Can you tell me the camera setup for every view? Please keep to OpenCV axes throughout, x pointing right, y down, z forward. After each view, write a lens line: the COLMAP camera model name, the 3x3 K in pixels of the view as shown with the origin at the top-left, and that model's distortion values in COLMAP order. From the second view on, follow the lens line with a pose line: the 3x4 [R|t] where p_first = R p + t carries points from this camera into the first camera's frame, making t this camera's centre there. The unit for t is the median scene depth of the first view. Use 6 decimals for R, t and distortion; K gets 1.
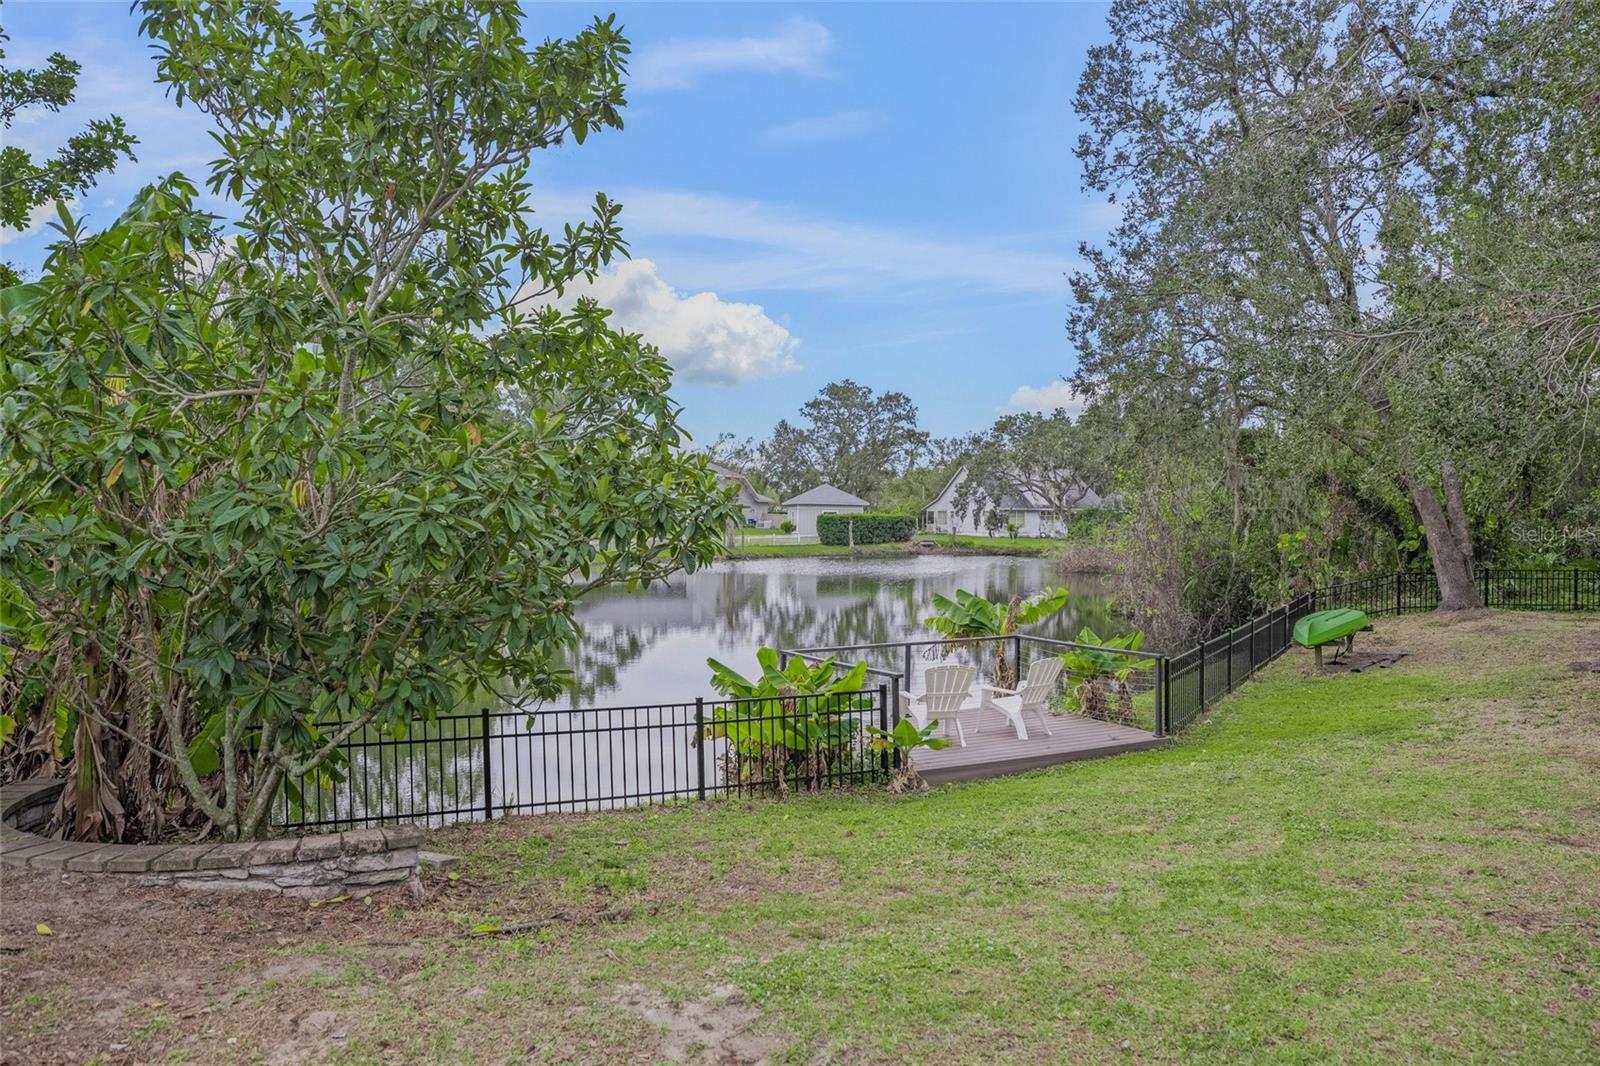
lens RADIAL K [[1092.2, 0, 806.3], [0, 1092.2, 548.1], [0, 0, 1]] dist [0.012896, 0.002495]
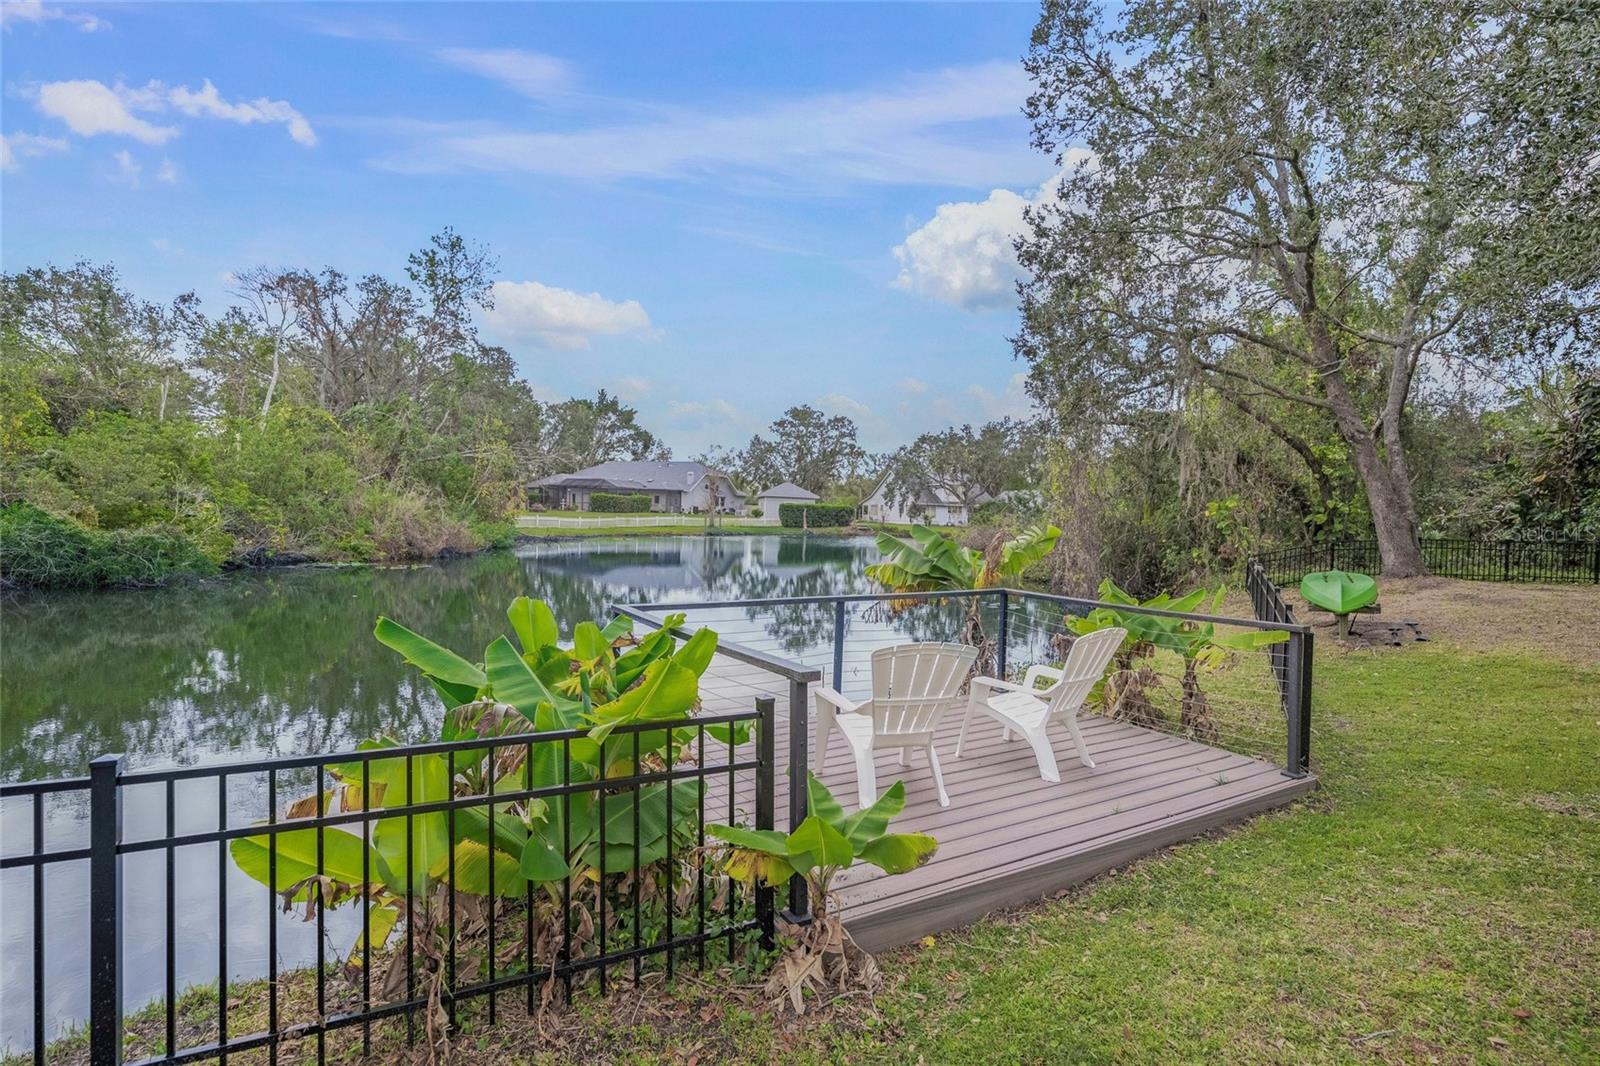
lens RADIAL K [[772.2, 0, 816.3], [0, 772.2, 540.4], [0, 0, 1]] dist [0.006149, 0.000074]
pose [[0.998417, 0.022791, 0.051425, 0.030011], [-0.023121, 0.999716, 0.005828, 0.028108], [-0.051278, -0.007007, 0.998660, 0.302860]]
